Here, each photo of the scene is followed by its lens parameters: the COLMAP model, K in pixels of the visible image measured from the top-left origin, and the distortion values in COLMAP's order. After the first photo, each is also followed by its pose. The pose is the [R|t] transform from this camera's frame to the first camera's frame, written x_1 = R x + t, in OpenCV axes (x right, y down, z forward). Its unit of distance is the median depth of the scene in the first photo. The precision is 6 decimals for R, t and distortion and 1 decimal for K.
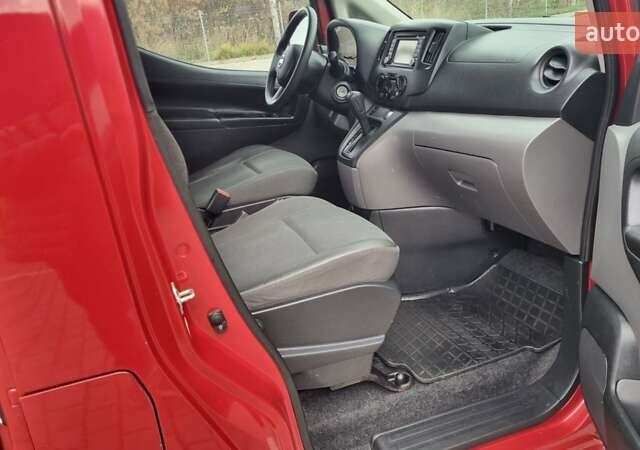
lens RADIAL K [[591.4, 0, 320.0], [0, 591.4, 225.0], [0, 0, 1]] dist [0.062373, 0.003442]
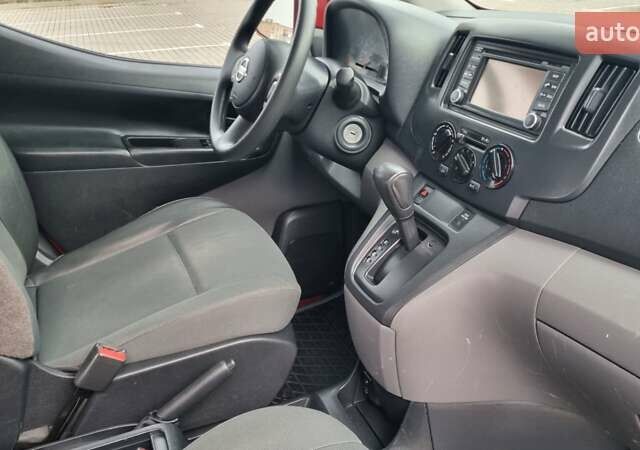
lens RADIAL K [[591.4, 0, 320.0], [0, 591.4, 225.0], [0, 0, 1]] dist [0.062373, 0.003442]
pose [[0.995754, 0.044642, 0.080505, -0.032902], [-0.051158, 0.995418, 0.080785, -0.186655], [-0.076529, -0.084560, 0.993475, 0.463873]]
